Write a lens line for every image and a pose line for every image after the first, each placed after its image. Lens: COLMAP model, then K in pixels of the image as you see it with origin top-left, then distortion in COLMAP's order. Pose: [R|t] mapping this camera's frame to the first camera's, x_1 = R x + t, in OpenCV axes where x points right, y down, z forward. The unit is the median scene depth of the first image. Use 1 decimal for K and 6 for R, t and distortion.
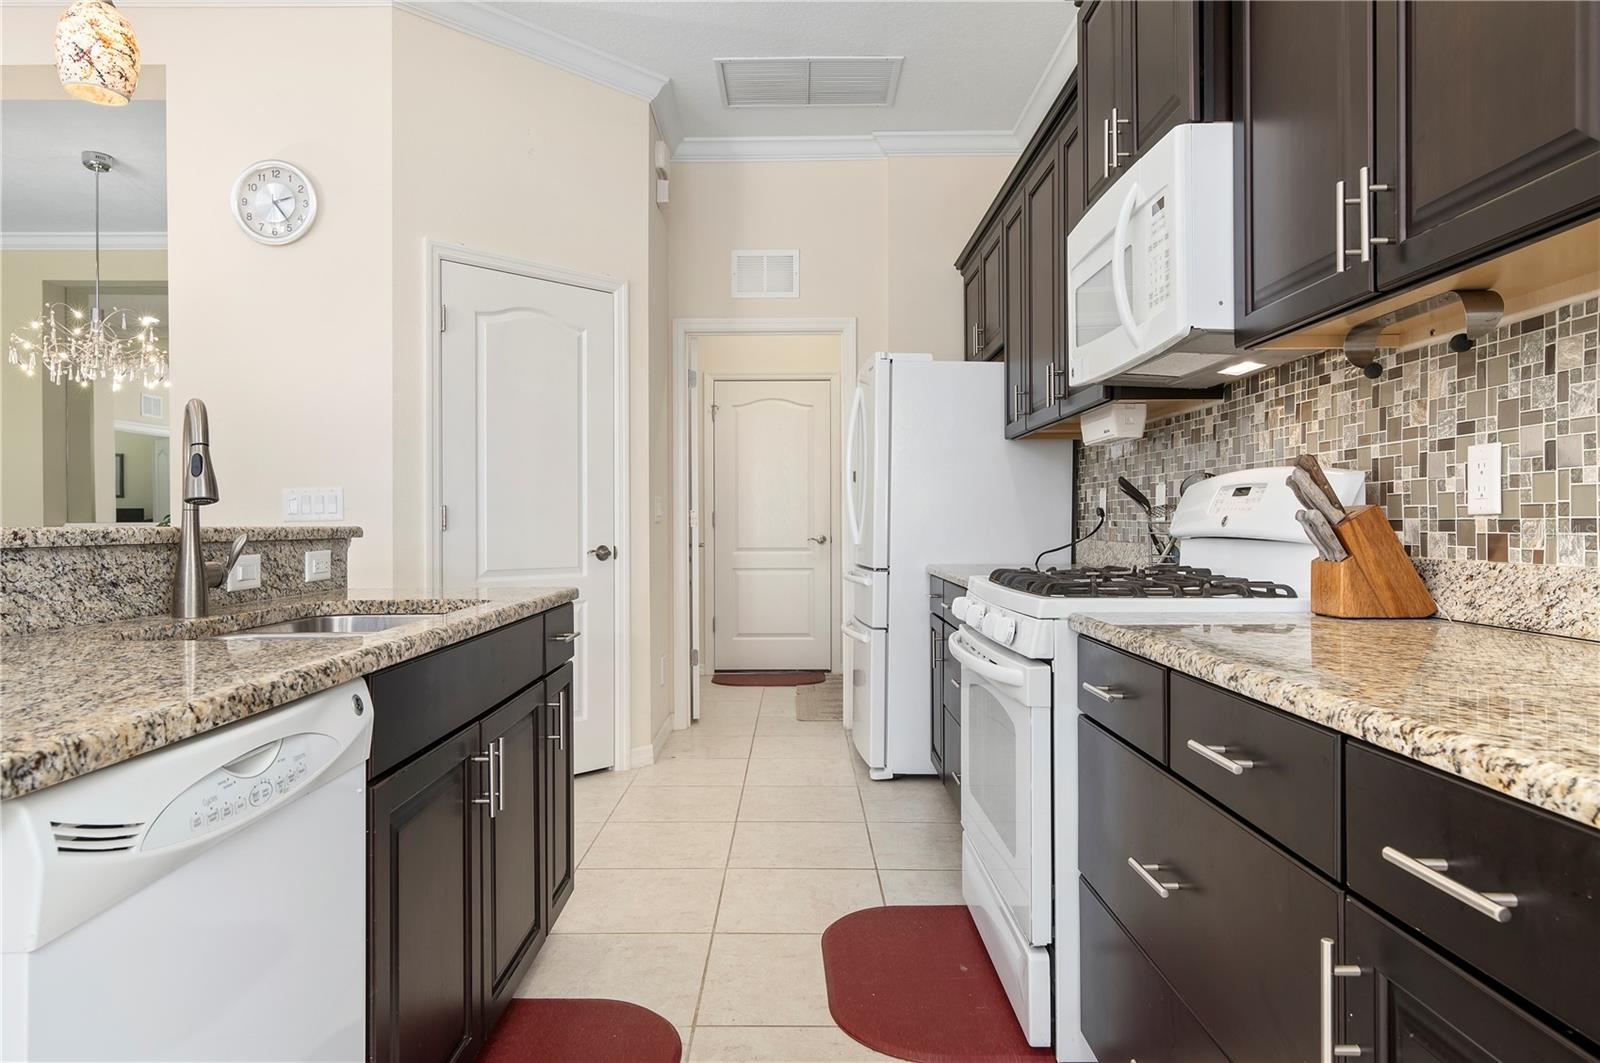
lens RADIAL K [[969.3, 0, 790.0], [0, 969.3, 520.6], [0, 0, 1]] dist [0.003691, -0.000415]
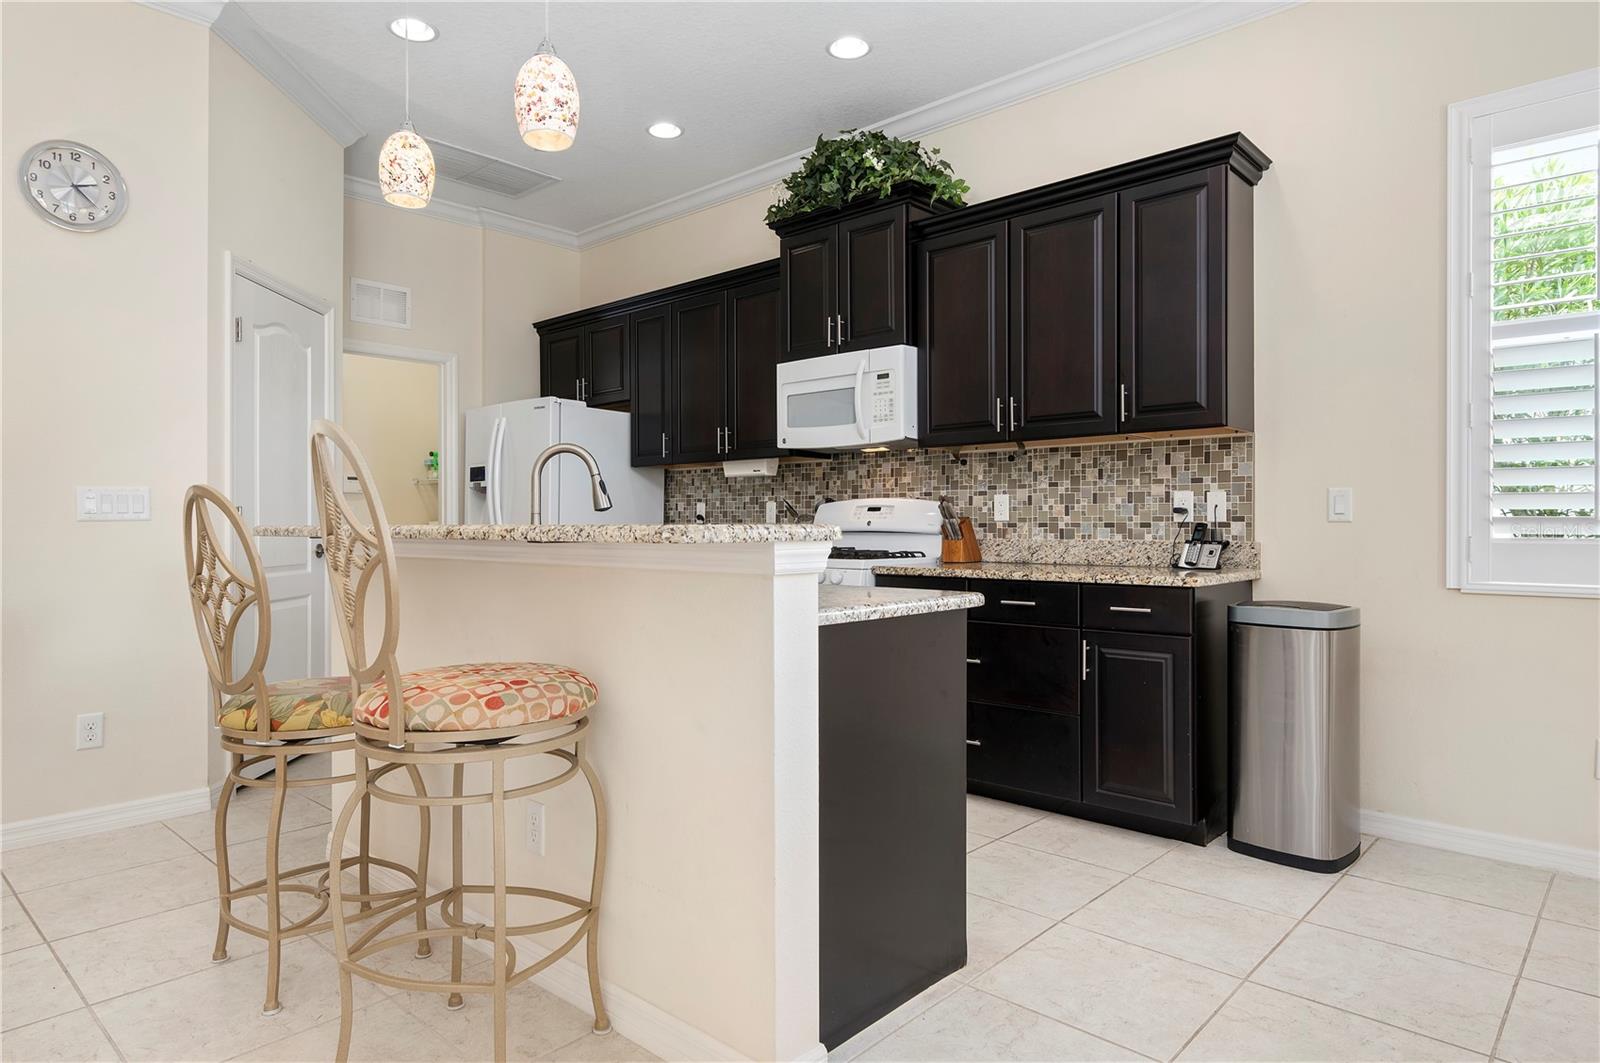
lens RADIAL K [[937.5, 0, 800.3], [0, 937.5, 529.2], [0, 0, 1]] dist [0.008941, -0.000096]
pose [[0.672962, -0.002584, 0.739673, -1.350271], [-0.002793, 0.999978, 0.006034, 0.001578], [-0.739672, -0.006127, 0.672939, -0.275189]]
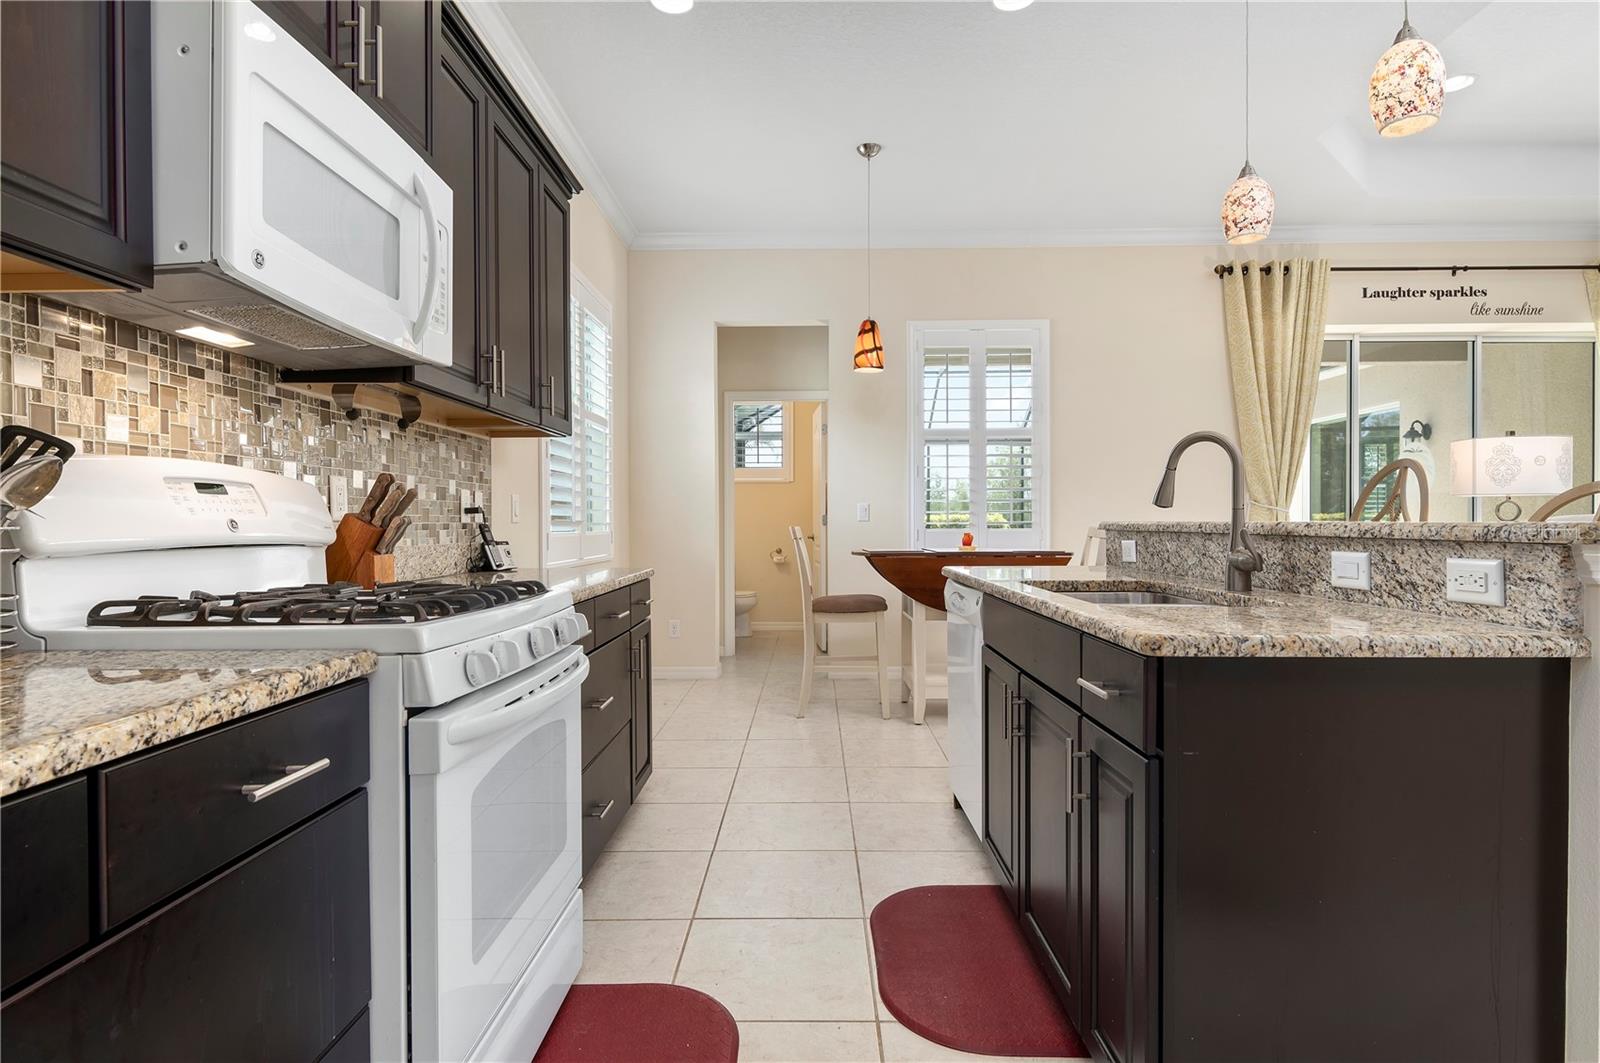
lens RADIAL K [[835.4, 0, 800.0], [0, 835.4, 530.9], [0, 0, 1]] dist [-0.000904, -0.000158]
pose [[-0.999908, 0.007802, 0.011061, -0.035064], [0.007889, 0.999938, 0.007809, 0.004812], [-0.010999, 0.007895, -0.999908, 2.039791]]
